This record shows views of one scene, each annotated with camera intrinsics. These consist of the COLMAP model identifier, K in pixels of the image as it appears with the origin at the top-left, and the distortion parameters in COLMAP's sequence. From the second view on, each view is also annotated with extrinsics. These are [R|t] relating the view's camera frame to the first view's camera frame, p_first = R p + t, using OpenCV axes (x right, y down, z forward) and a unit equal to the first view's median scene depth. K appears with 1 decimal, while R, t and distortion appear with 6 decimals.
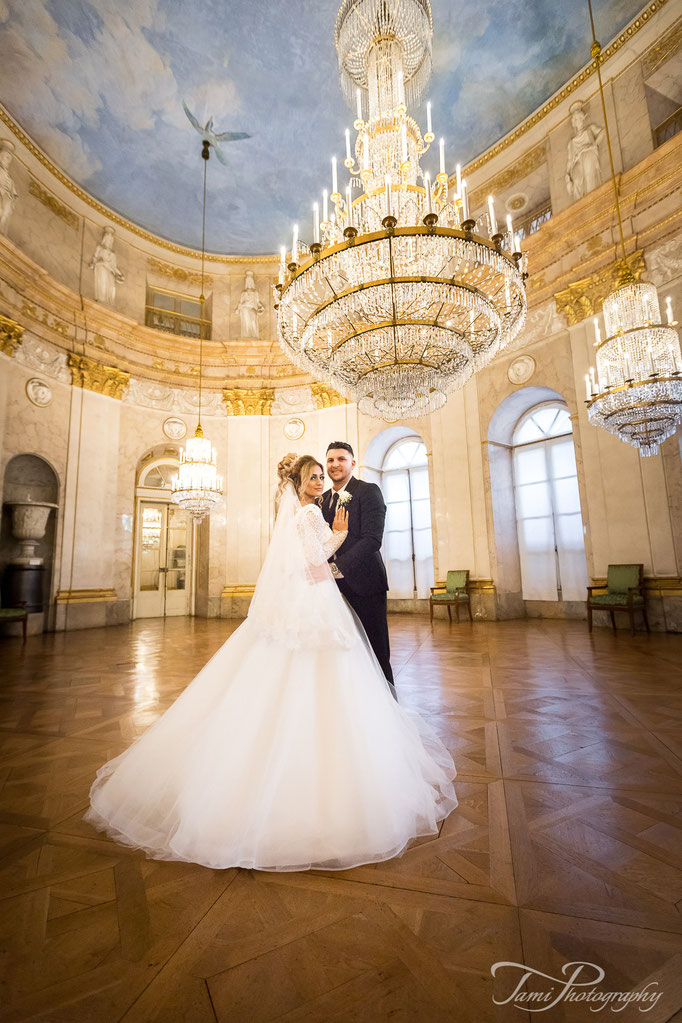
lens RADIAL K [[460.2, 0, 346.5], [0, 460.2, 506.8], [0, 0, 1]] dist [-0.002495, -0.000927]
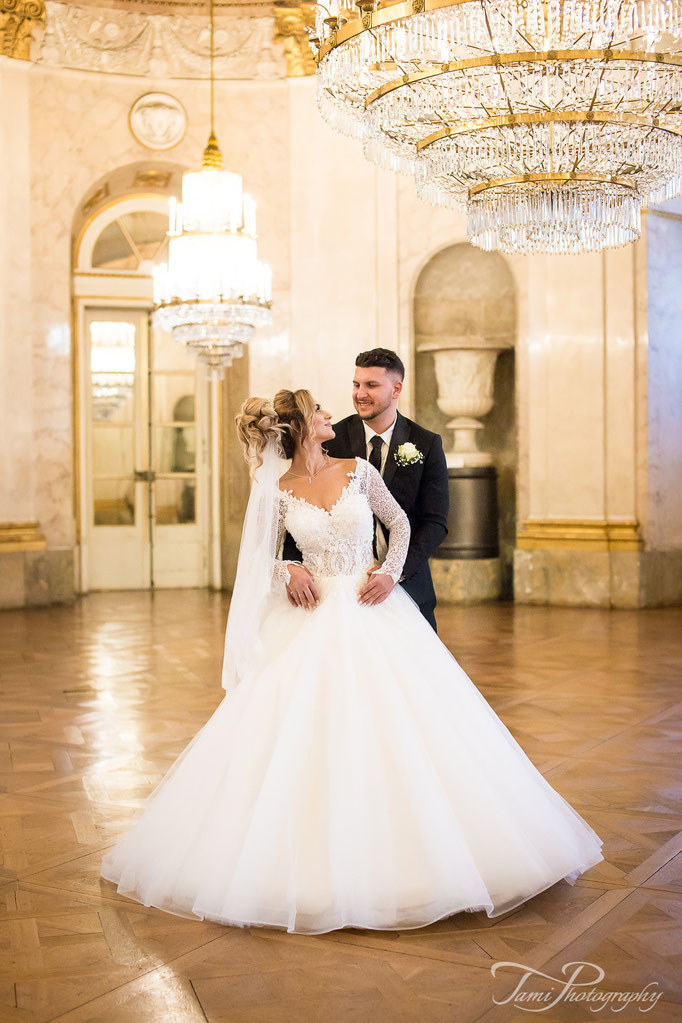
lens RADIAL K [[1396.0, 0, 340.5], [0, 1396.0, 513.9], [0, 0, 1]] dist [-0.074038, 0.000000]
pose [[0.971724, 0.025227, -0.234768, 0.076602], [0.017467, 0.983872, 0.178017, -0.059014], [0.235472, -0.177084, 0.955612, -0.180670]]
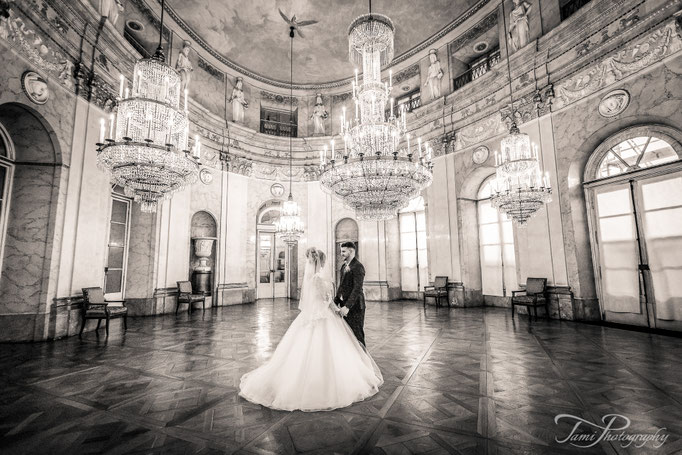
lens RADIAL K [[306.8, 0, 347.3], [0, 306.8, 229.4], [0, 0, 1]] dist [-0.002495, -0.000927]
pose [[0.990648, -0.005766, -0.136323, 0.053010], [0.009392, 0.999618, 0.025976, -0.060601], [0.136121, -0.027013, 0.990324, -0.135031]]
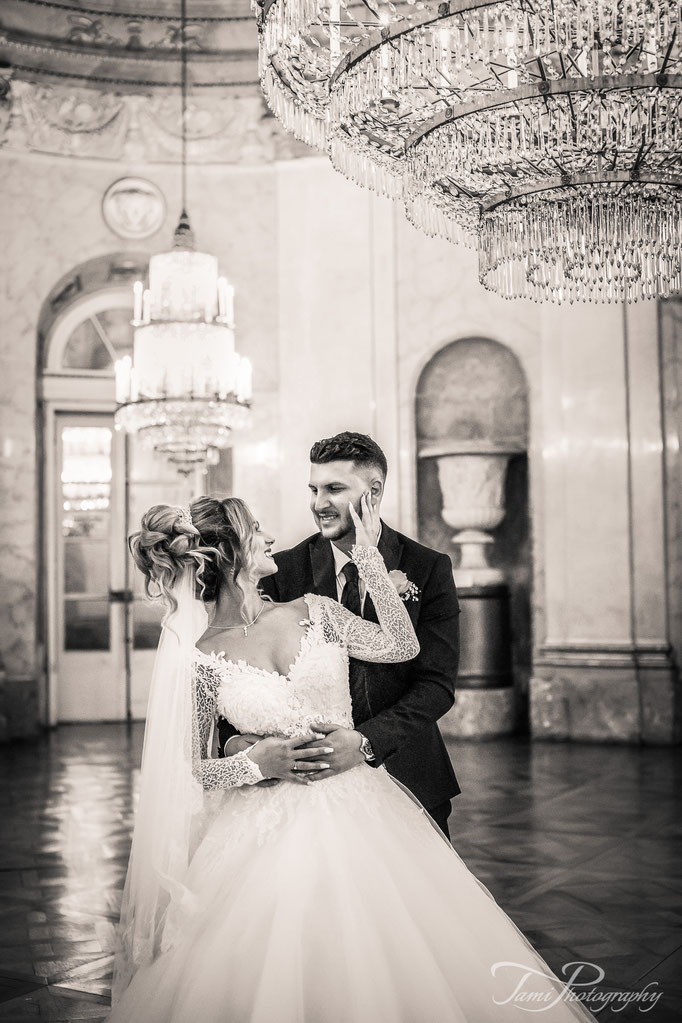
lens RADIAL K [[1396.0, 0, 338.1], [0, 1396.0, 516.9], [0, 0, 1]] dist [-0.074038, 0.000000]
pose [[0.970274, 0.001238, -0.242004, 0.053423], [0.023970, 0.994578, 0.101193, -0.044806], [0.240817, -0.103986, 0.964984, -0.038566]]
